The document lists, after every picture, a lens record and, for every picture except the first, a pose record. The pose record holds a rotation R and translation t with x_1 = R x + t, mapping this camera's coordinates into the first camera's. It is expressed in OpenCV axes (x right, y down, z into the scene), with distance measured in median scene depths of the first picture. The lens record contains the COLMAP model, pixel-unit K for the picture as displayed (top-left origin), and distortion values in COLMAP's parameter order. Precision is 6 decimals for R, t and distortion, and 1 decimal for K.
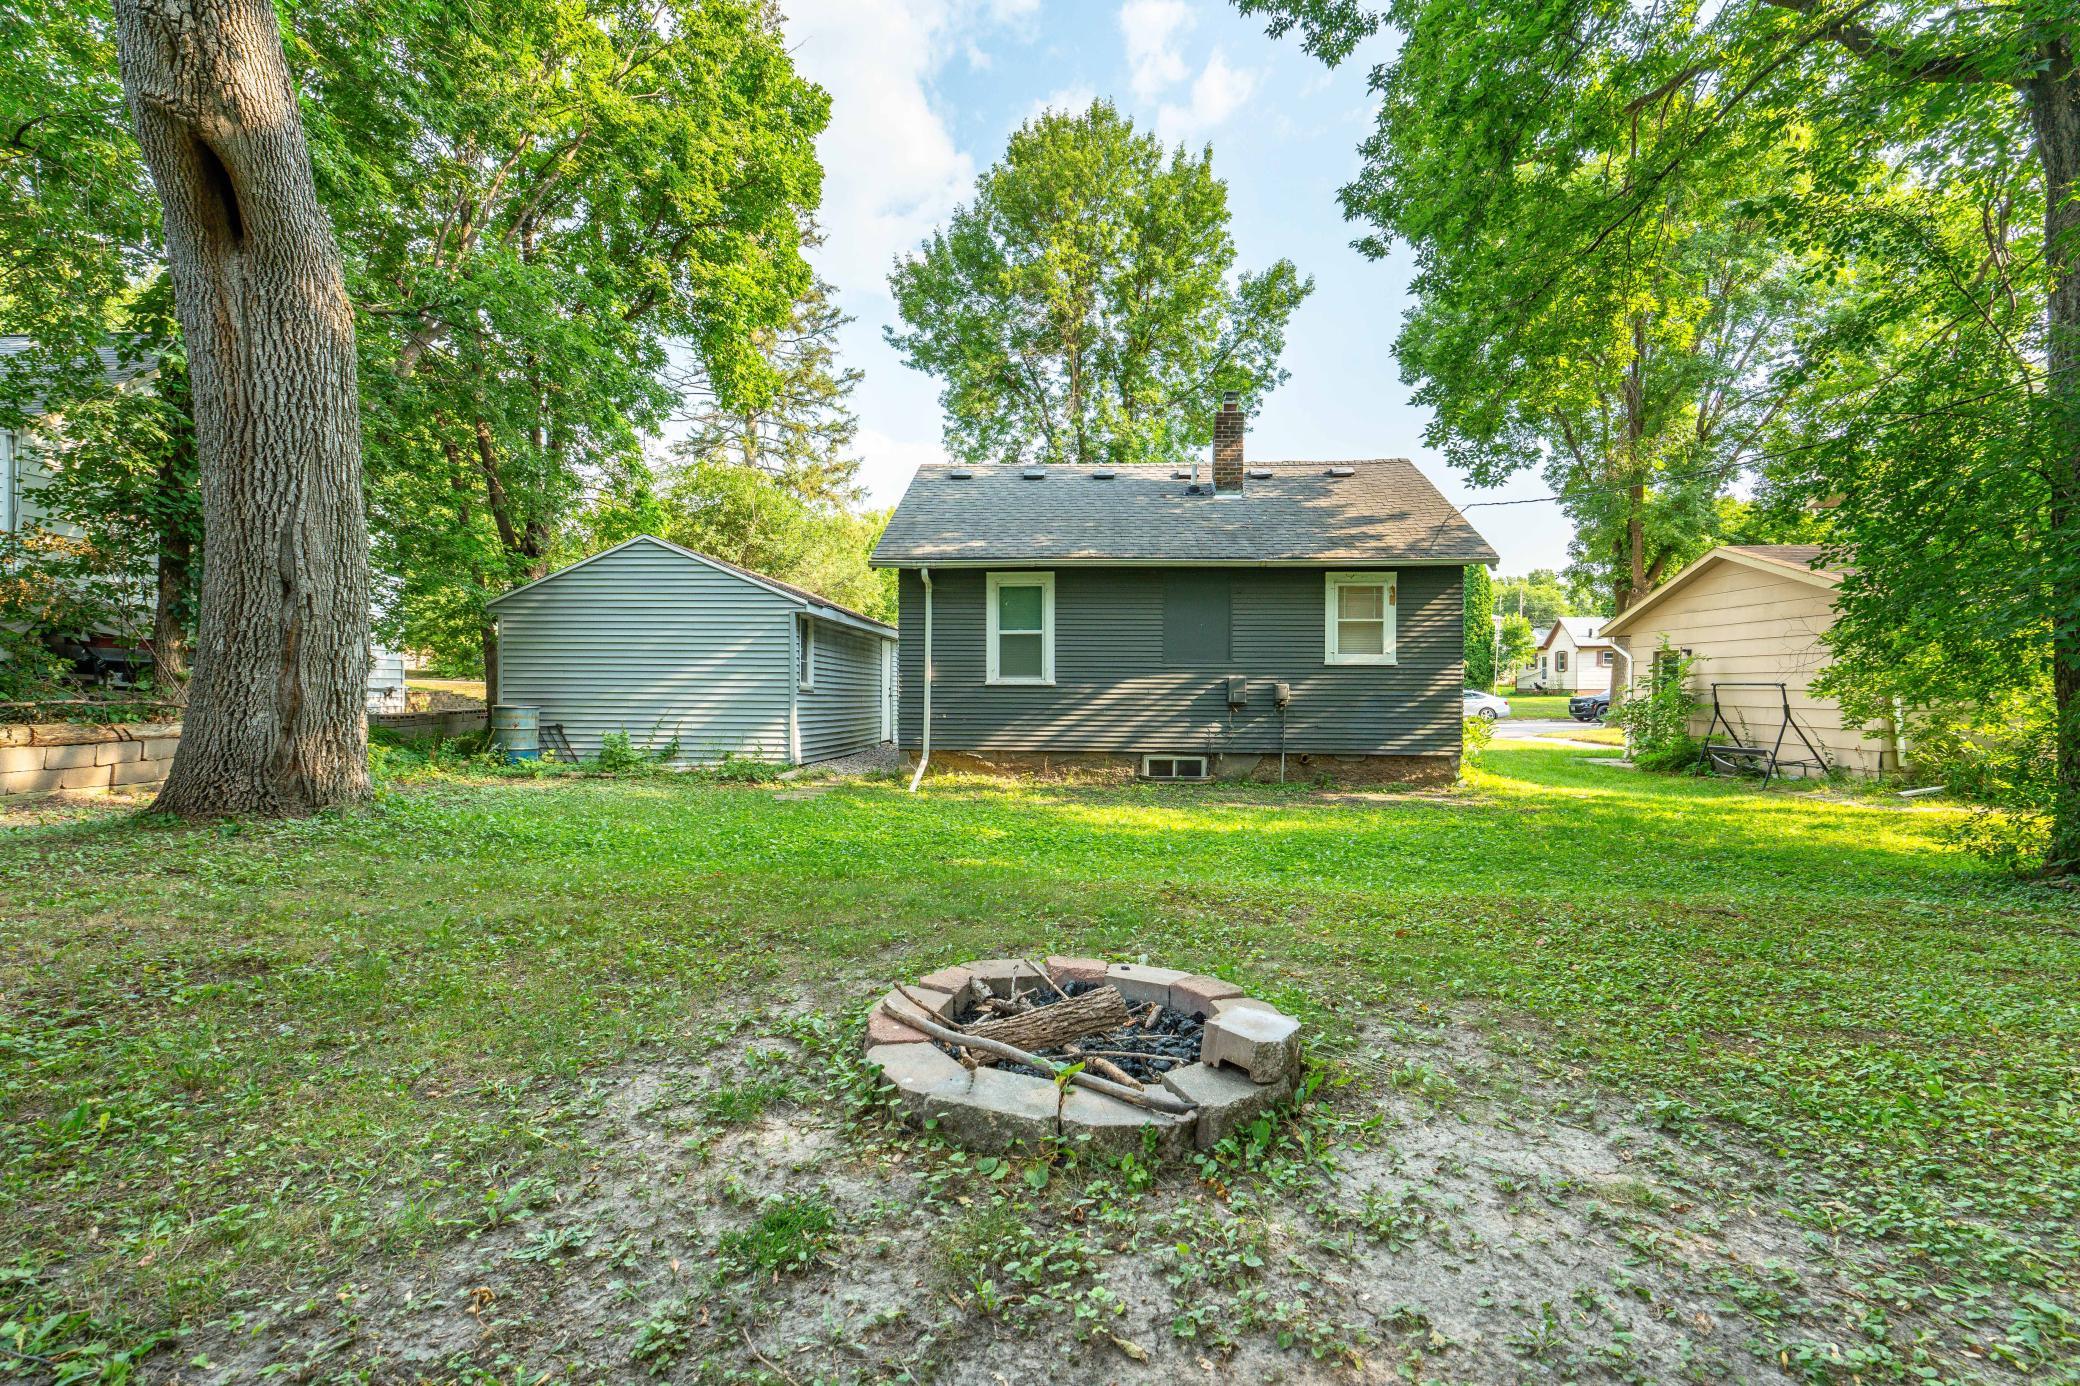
lens RADIAL K [[945.2, 0, 1038.6], [0, 945.2, 691.4], [0, 0, 1]] dist [-0.003809, -0.001579]
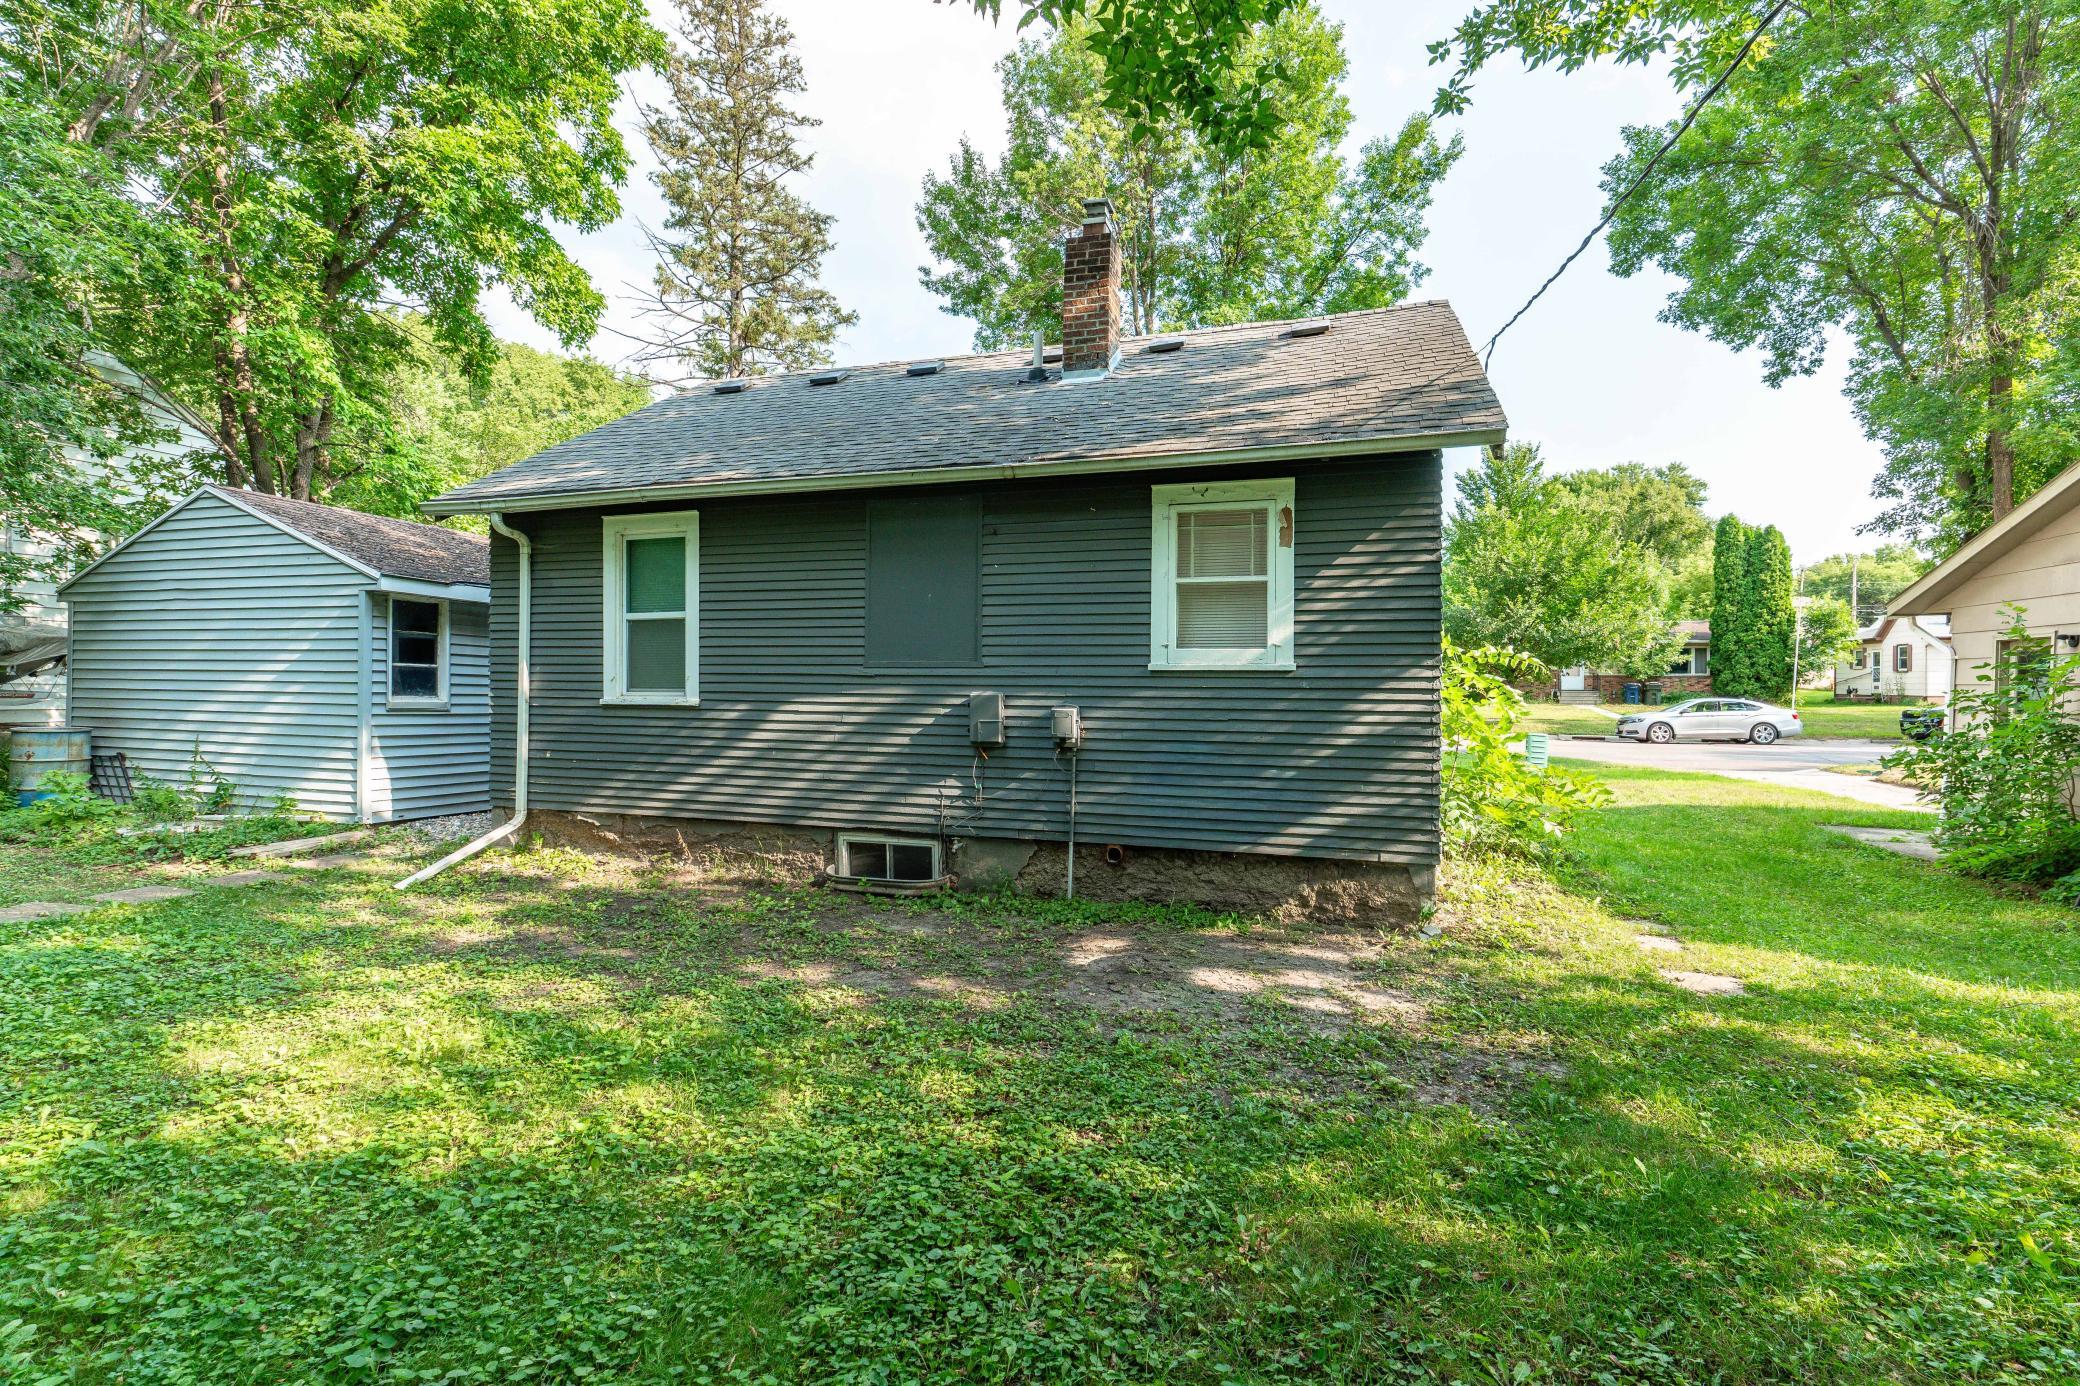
lens RADIAL K [[945.2, 0, 1038.6], [0, 945.2, 687.8], [0, 0, 1]] dist [-0.003809, -0.001579]
pose [[0.967572, 0.003211, -0.252575, 0.364495], [-0.003975, 0.999989, -0.002514, -0.016867], [0.252564, 0.003436, 0.967574, 0.487635]]
